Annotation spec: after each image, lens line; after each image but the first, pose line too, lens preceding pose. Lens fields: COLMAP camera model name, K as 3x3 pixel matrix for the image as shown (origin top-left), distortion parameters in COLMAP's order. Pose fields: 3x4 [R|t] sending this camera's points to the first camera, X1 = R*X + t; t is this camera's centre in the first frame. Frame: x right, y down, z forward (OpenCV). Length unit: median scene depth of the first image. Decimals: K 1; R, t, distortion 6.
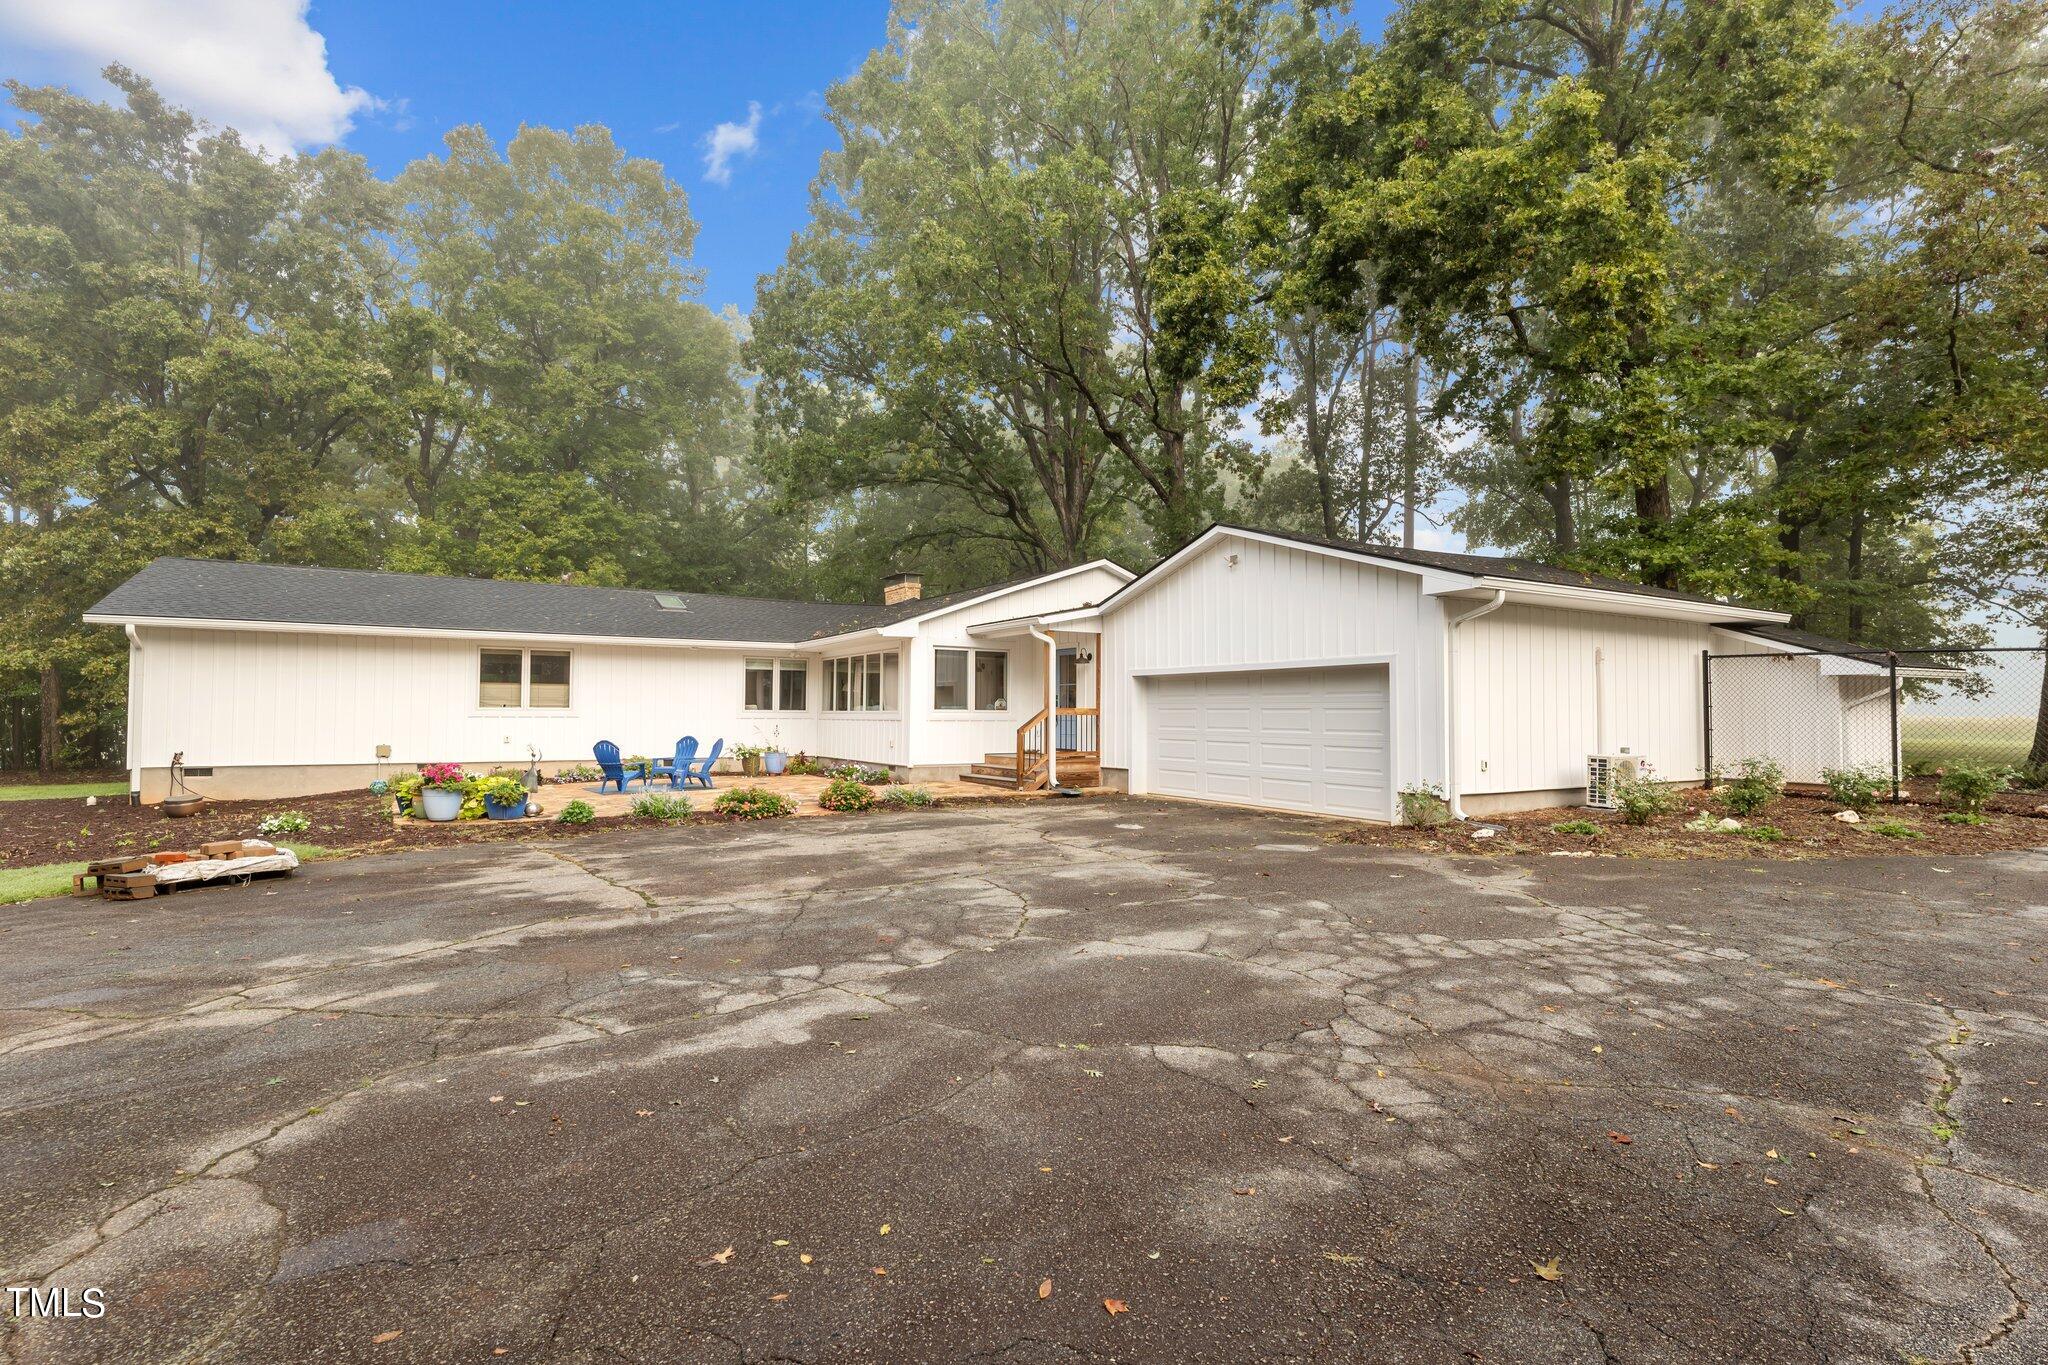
lens RADIAL K [[949.3, 0, 1021.6], [0, 949.3, 652.4], [0, 0, 1]] dist [-0.000338, -0.000070]
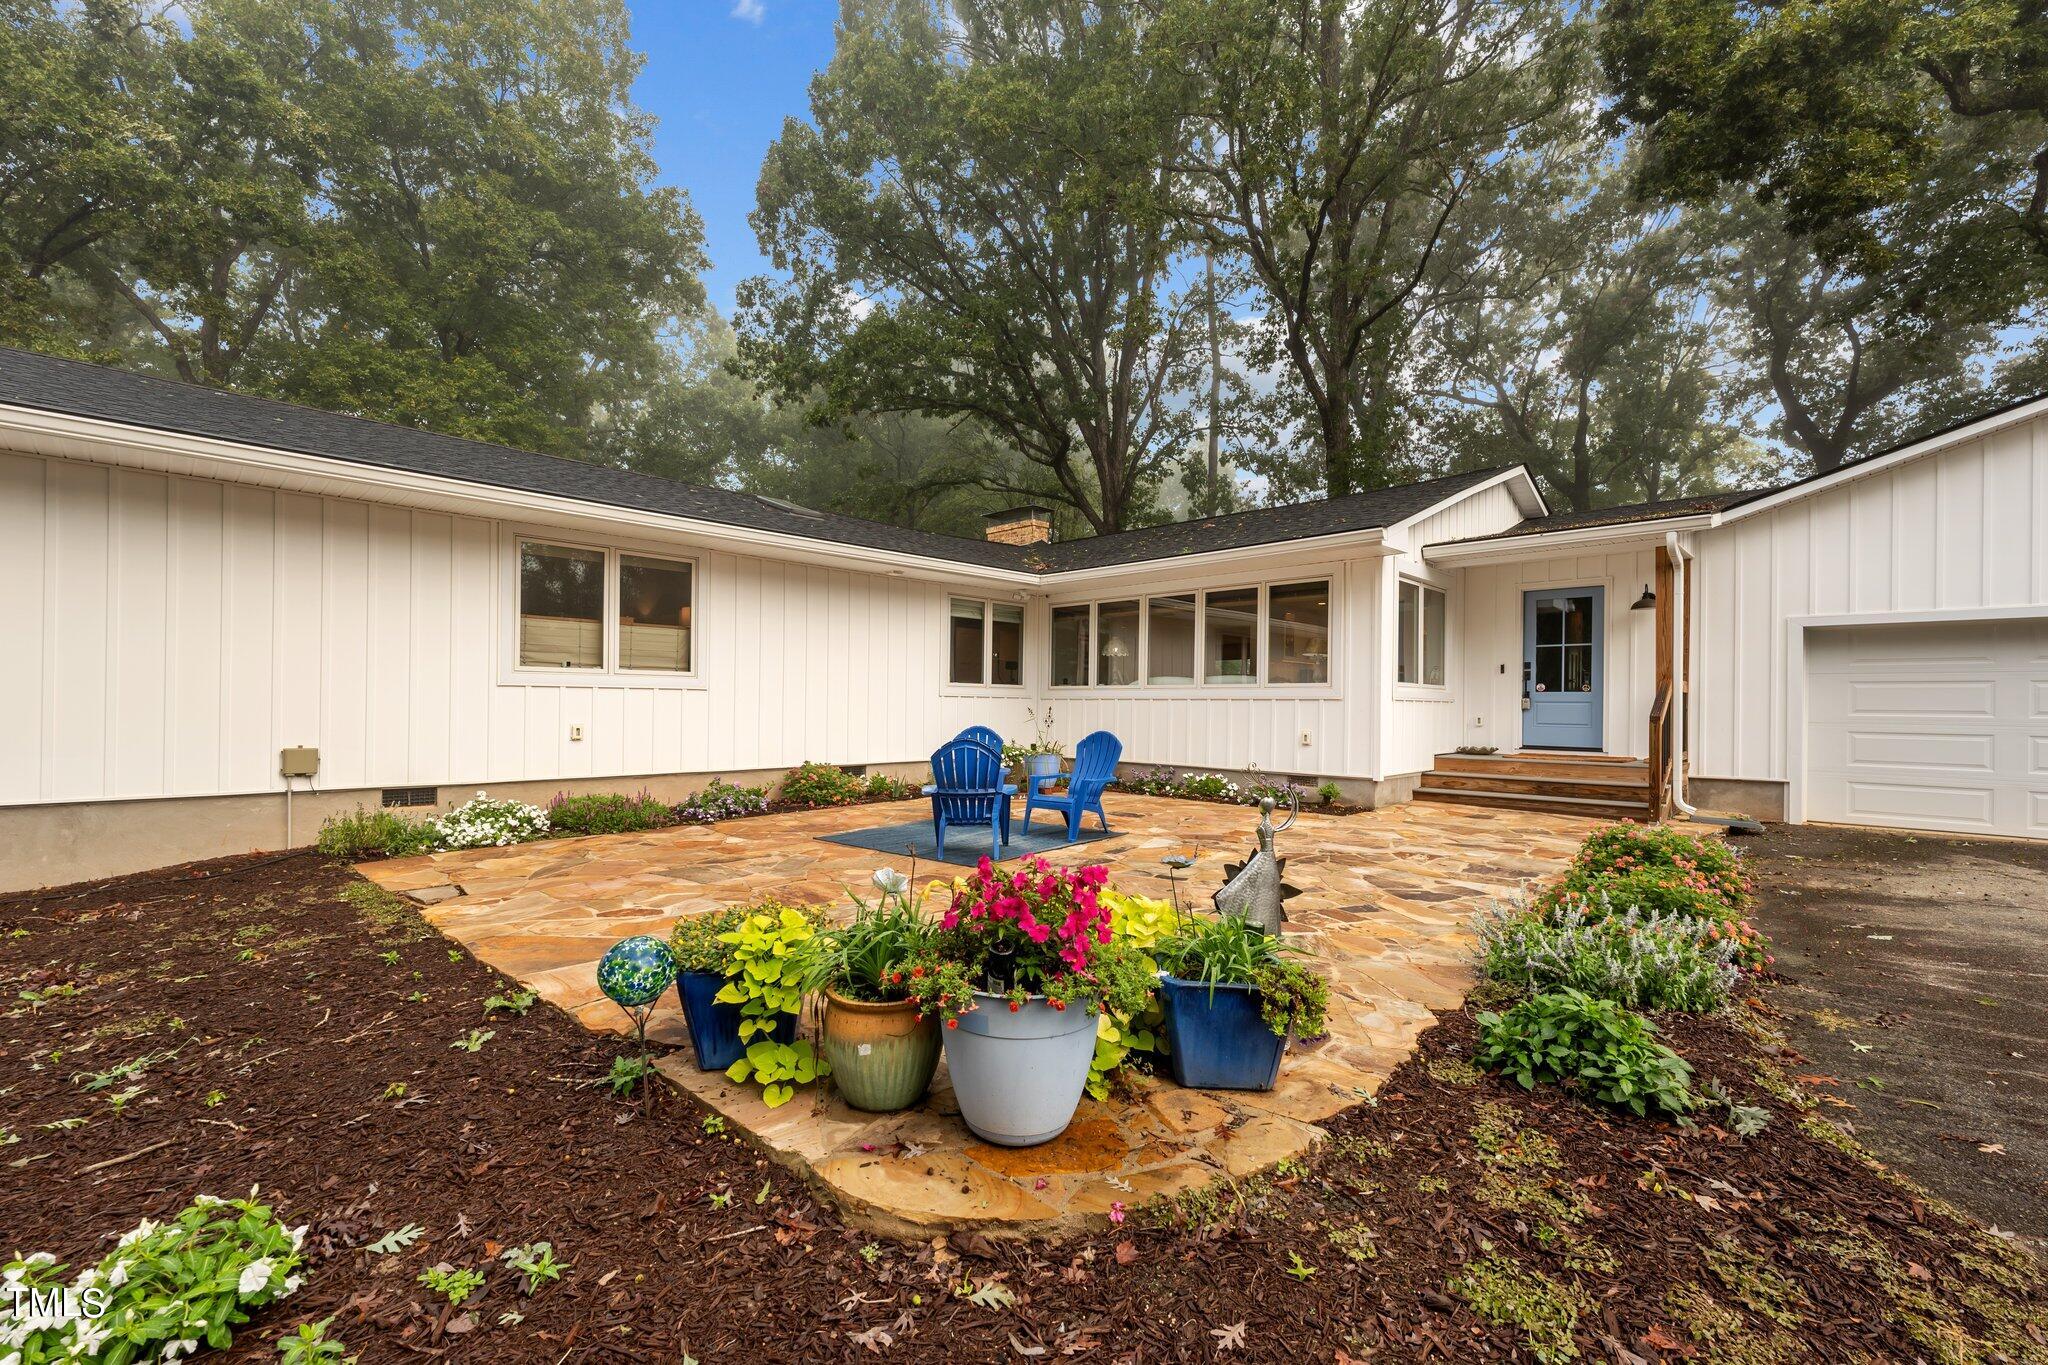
lens RADIAL K [[834.2, 0, 1024.0], [0, 834.2, 682.5], [0, 0, 1]] dist [0.001057, 0.000130]
pose [[0.969217, 0.012857, 0.245873, -0.423441], [-0.022552, 0.999073, 0.036657, 0.044642], [-0.245173, -0.041074, 0.968609, 0.527622]]
